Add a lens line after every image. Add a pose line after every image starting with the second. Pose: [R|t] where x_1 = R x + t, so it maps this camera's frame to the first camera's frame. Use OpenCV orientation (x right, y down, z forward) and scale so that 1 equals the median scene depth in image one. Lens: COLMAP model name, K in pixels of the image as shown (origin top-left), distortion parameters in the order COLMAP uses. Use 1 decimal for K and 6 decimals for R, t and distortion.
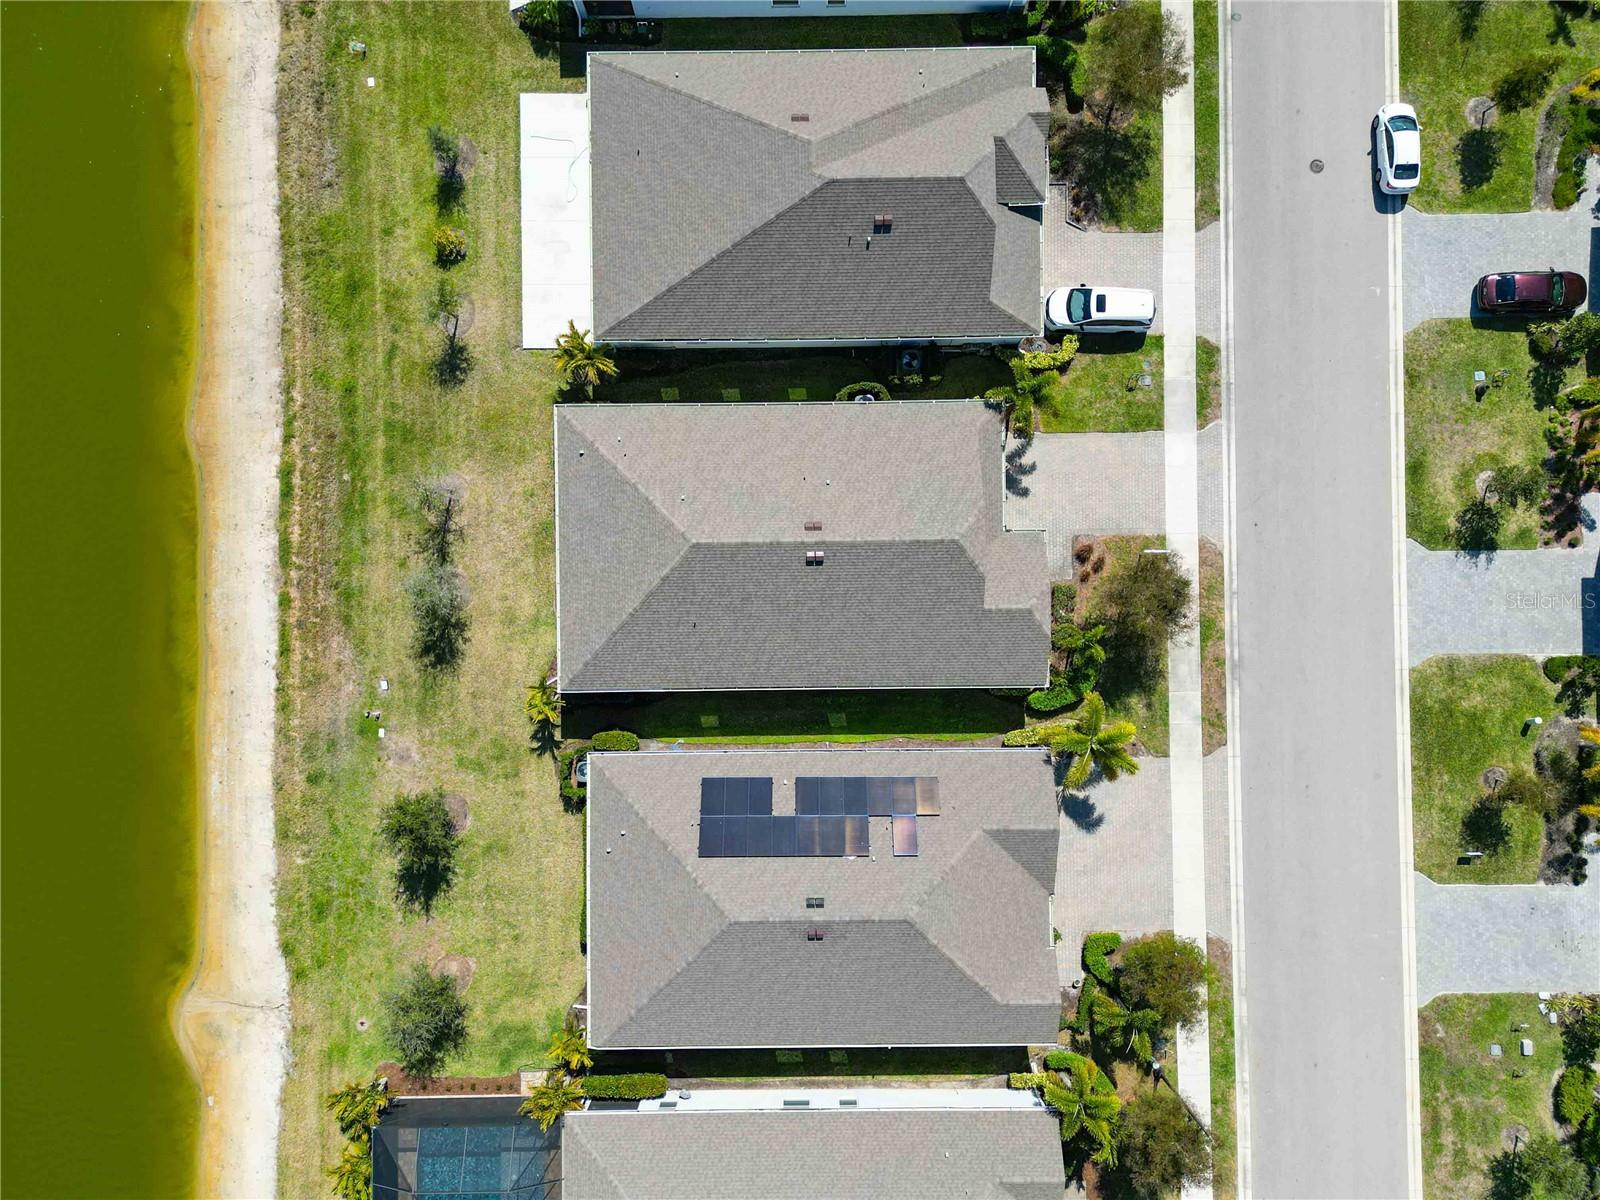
lens RADIAL K [[1120.2, 0, 795.1], [0, 1120.2, 595.7], [0, 0, 1]] dist [0.067728, -0.059409]
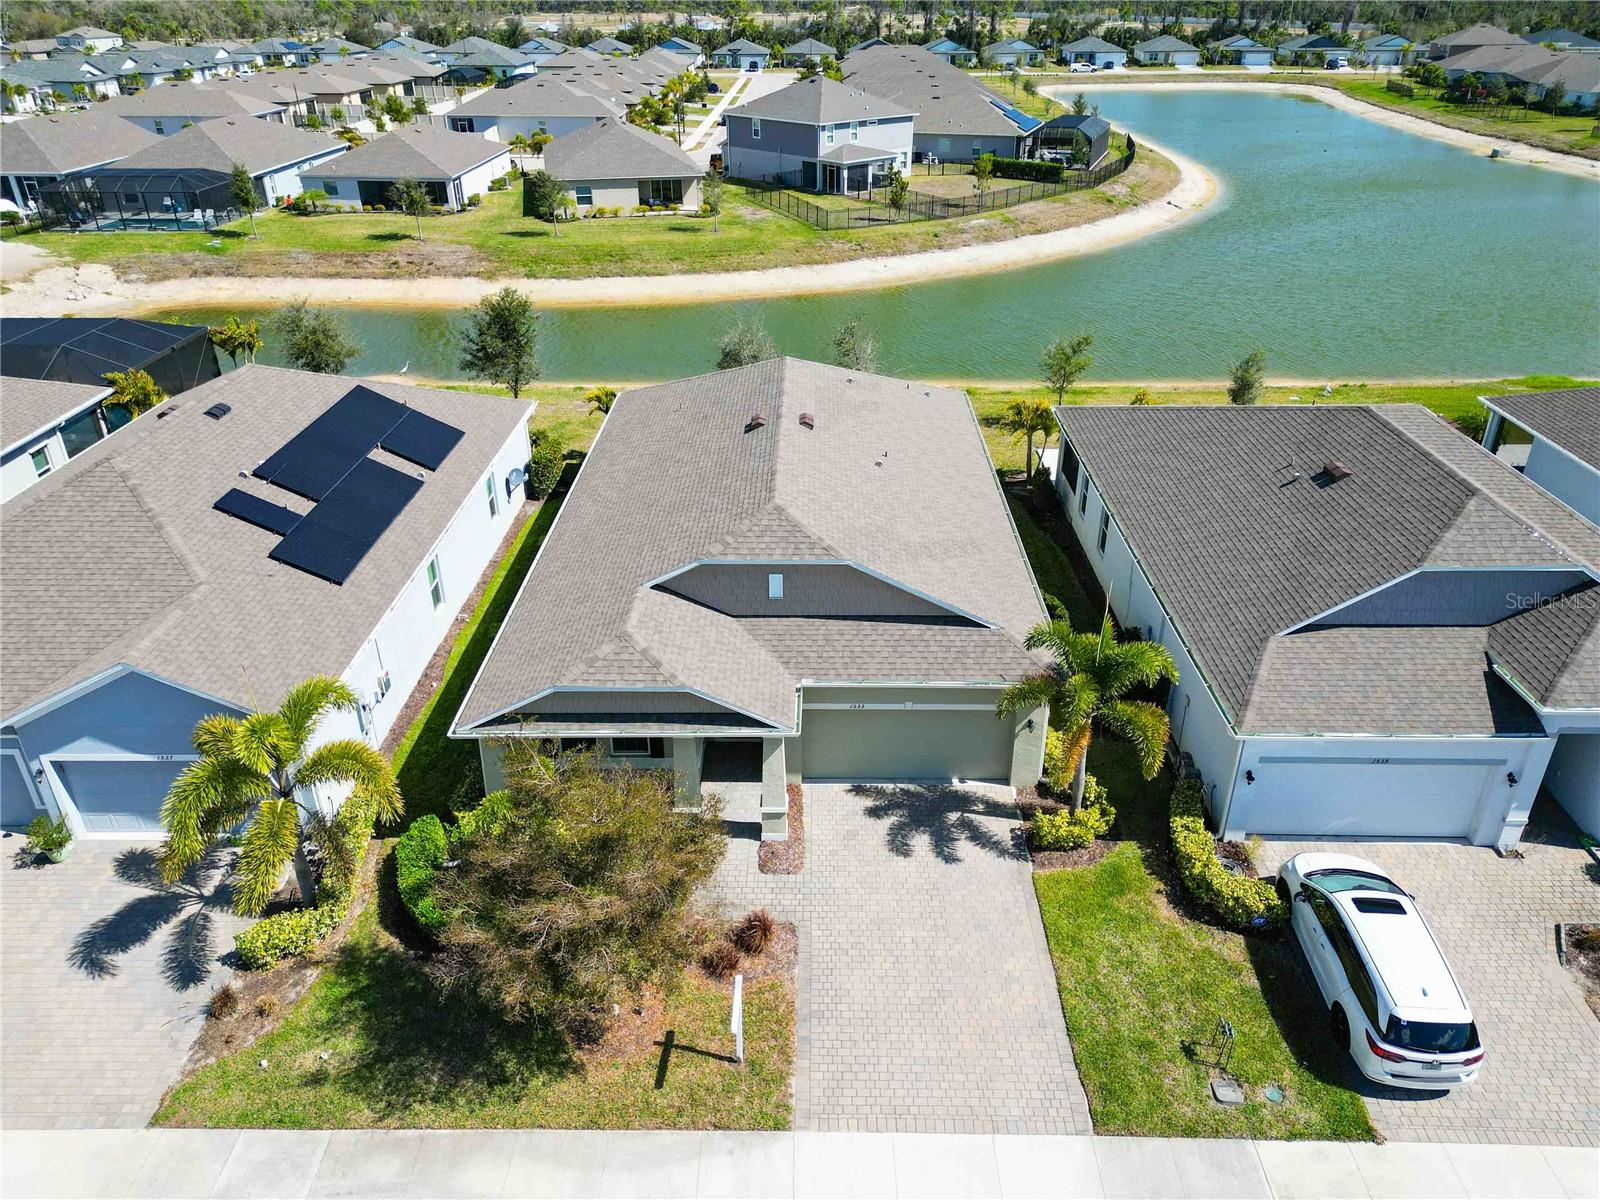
lens RADIAL K [[1120.2, 0, 808.4], [0, 1120.2, 602.7], [0, 0, 1]] dist [0.067728, -0.059409]
pose [[-0.019149, 0.484216, -0.874739, 0.555857], [-0.999510, 0.012384, 0.028735, -0.071717], [0.024747, 0.874861, 0.483742, 0.695103]]
